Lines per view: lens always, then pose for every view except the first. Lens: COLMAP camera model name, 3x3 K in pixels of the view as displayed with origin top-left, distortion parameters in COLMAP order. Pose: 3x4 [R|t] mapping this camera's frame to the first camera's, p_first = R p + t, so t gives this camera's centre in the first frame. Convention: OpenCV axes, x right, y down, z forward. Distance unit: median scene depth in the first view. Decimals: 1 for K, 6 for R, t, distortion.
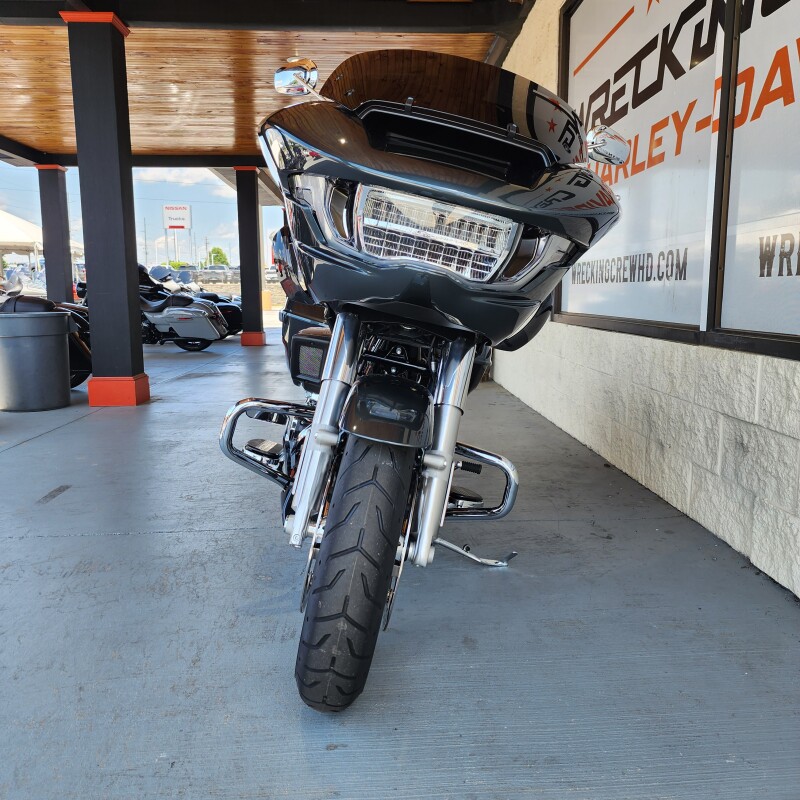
lens RADIAL K [[710.8, 0, 407.7], [0, 710.8, 389.2], [0, 0, 1]] dist [0.054855, -0.040059]
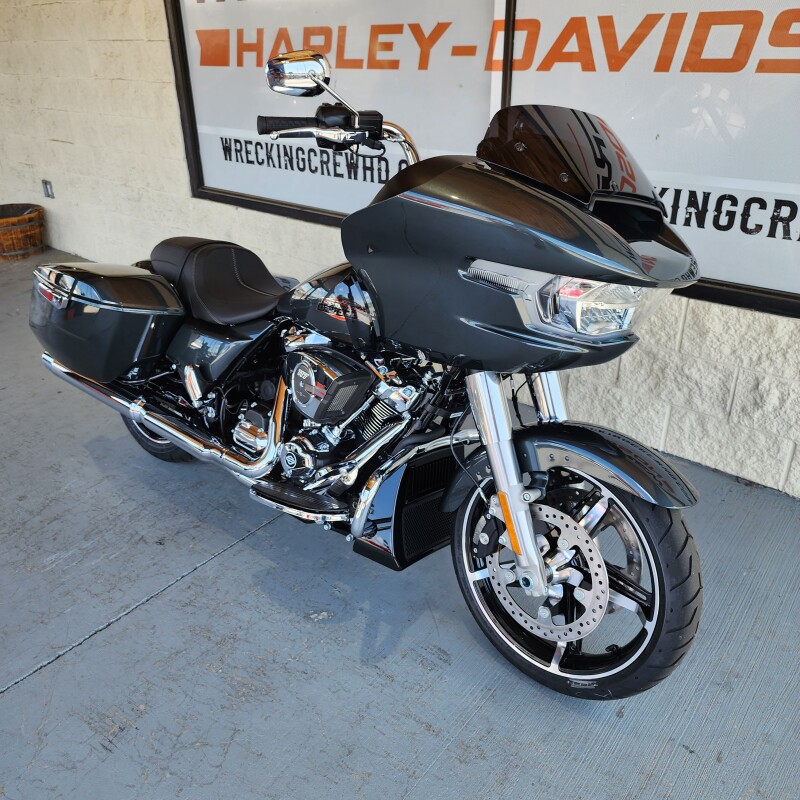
lens RADIAL K [[707.7, 0, 396.4], [0, 707.7, 383.3], [0, 0, 1]] dist [0.062086, -0.050848]
pose [[0.685905, -0.322129, 0.652508, -0.653387], [0.110551, 0.932403, 0.344098, -0.349787], [-0.719244, -0.163884, 0.675152, 0.318840]]
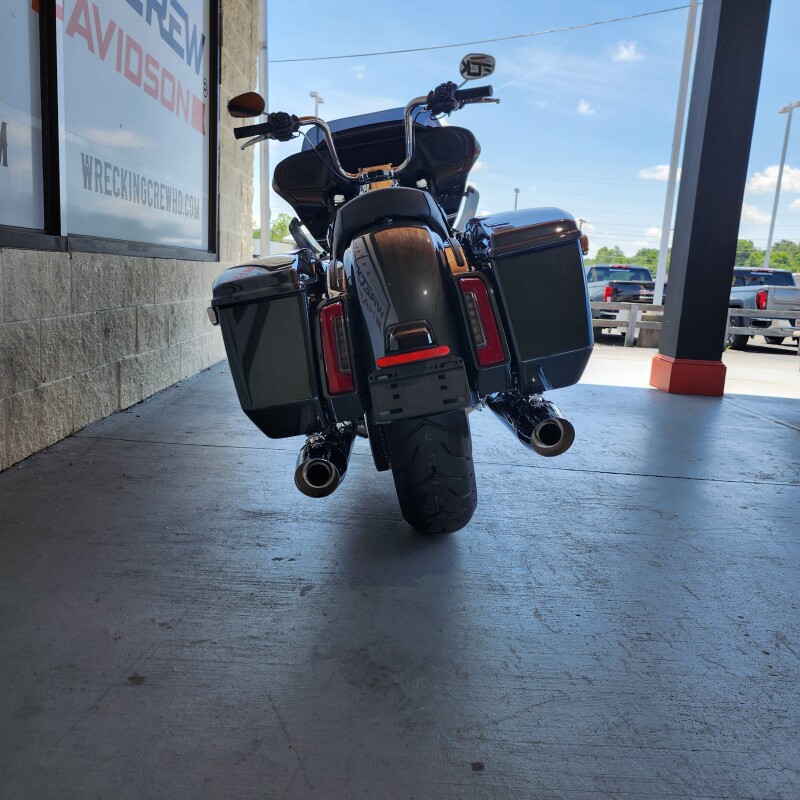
lens RADIAL K [[728.0, 0, 410.2], [0, 728.0, 378.4], [0, 0, 1]] dist [0.044898, -0.006609]
pose [[-0.997788, -0.064200, 0.017252, -0.082888], [-0.057092, 0.960502, 0.272355, -0.227385], [-0.034056, 0.270767, -0.962042, 2.335979]]
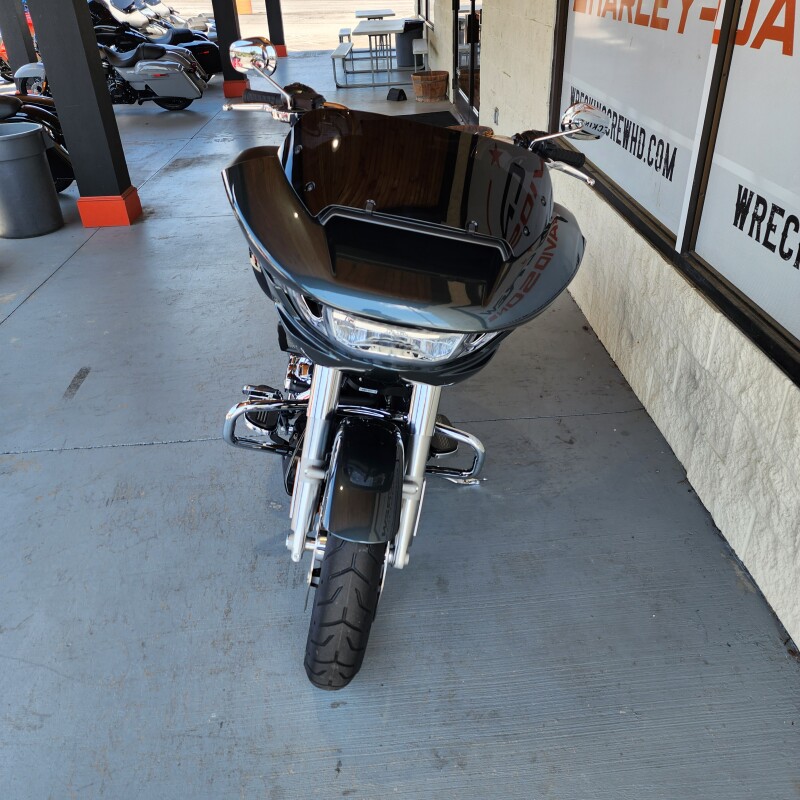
lens RADIAL K [[701.9, 0, 412.6], [0, 701.9, 387.2], [0, 0, 1]] dist [0.073565, -0.065933]
pose [[0.999620, -0.026412, -0.007895, 0.043157], [0.027404, 0.921012, 0.388570, -0.366434], [-0.002991, -0.388639, 0.921385, -0.009945]]
